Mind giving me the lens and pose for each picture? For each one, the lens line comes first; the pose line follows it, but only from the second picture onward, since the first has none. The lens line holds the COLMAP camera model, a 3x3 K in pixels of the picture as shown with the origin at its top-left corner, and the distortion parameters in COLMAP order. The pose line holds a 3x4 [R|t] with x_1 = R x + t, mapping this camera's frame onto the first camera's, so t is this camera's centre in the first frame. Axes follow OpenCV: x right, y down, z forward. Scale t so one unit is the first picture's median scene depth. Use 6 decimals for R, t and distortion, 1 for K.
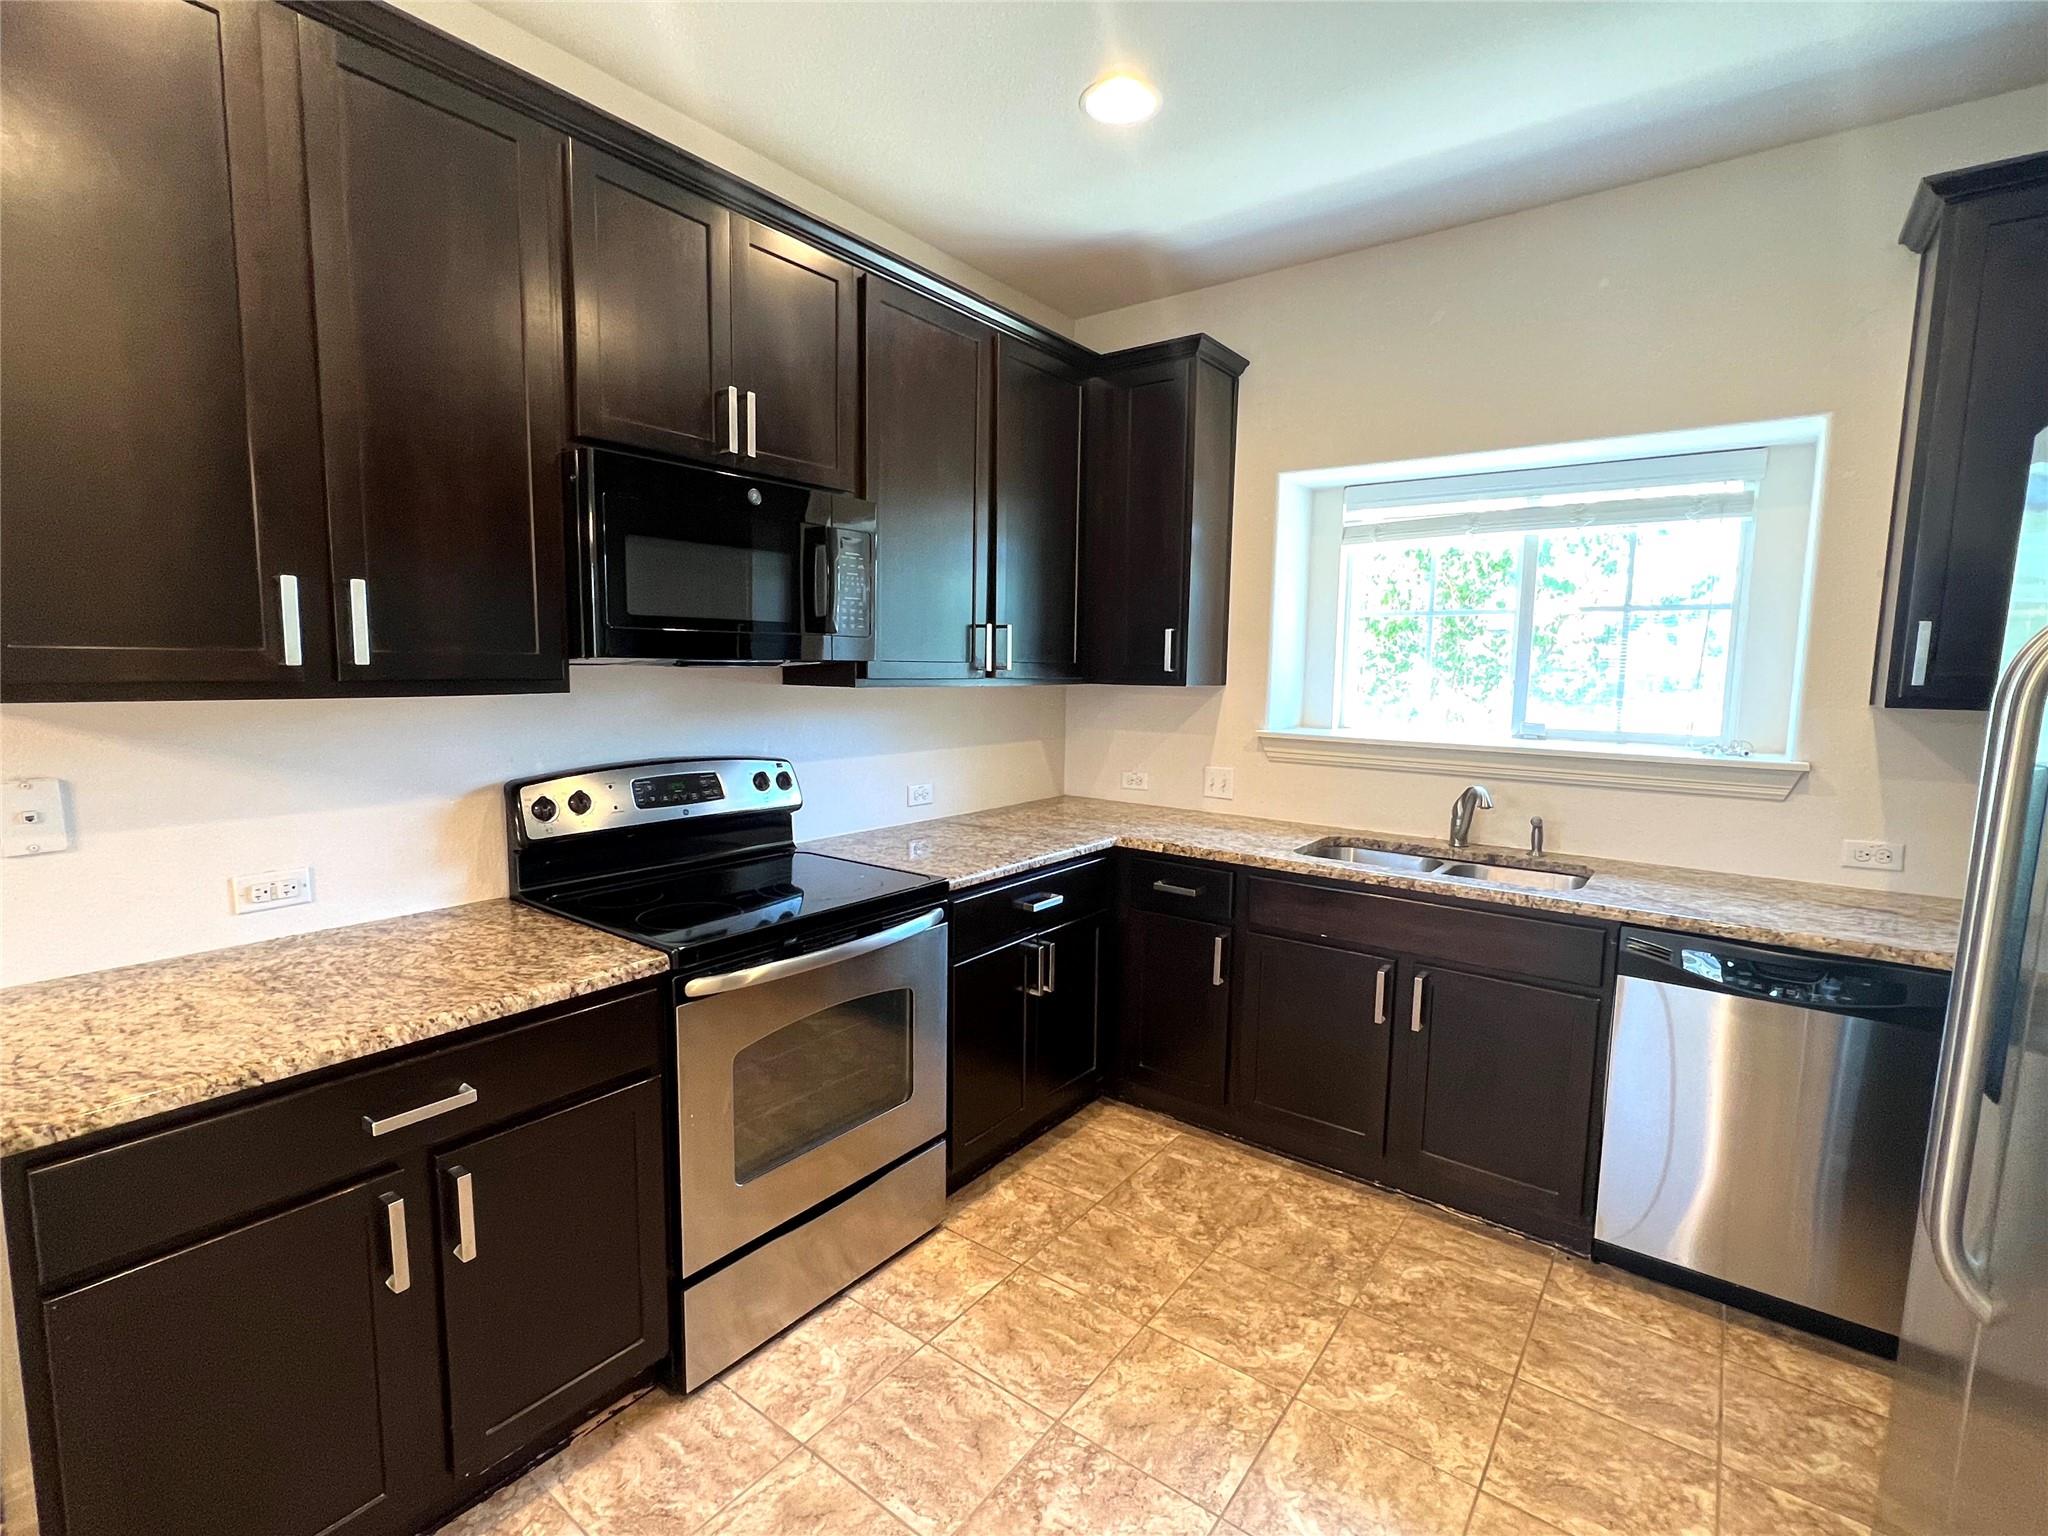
lens RADIAL K [[948.8, 0, 1015.6], [0, 948.8, 766.0], [0, 0, 1]] dist [-0.003904, 0.001636]
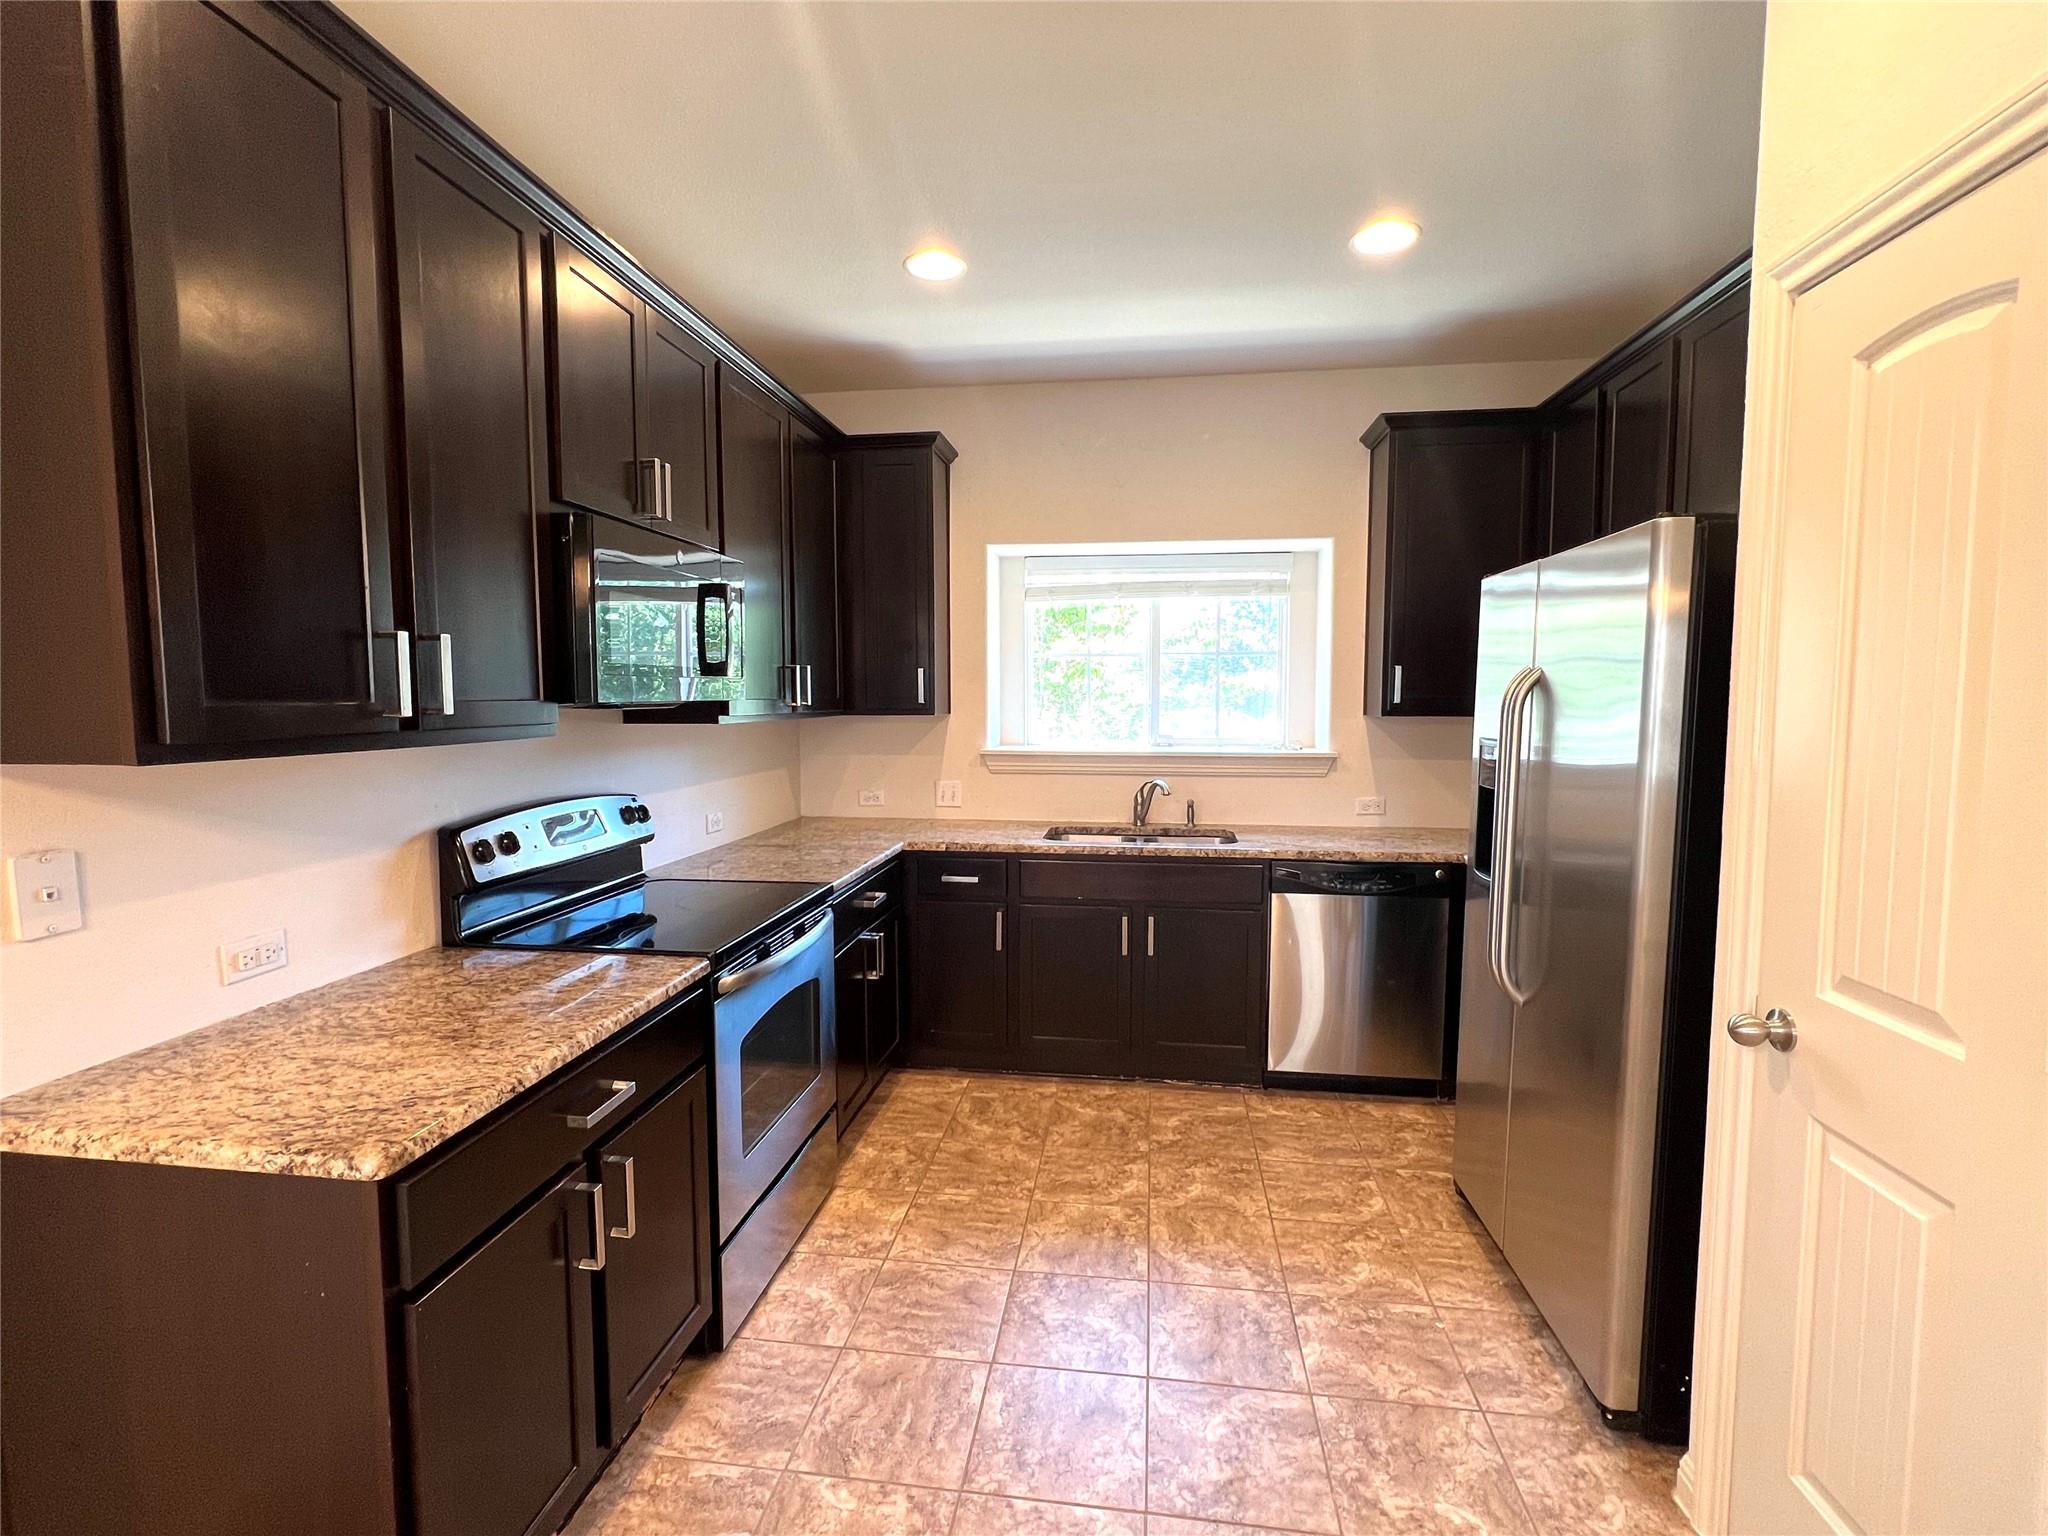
lens RADIAL K [[948.8, 0, 1016.3], [0, 948.8, 764.1], [0, 0, 1]] dist [-0.003904, 0.001636]
pose [[0.873193, -0.052017, 0.484591, -0.476820], [0.067172, 0.997644, -0.013950, 0.003730], [-0.482724, 0.044732, 0.874629, -0.163393]]
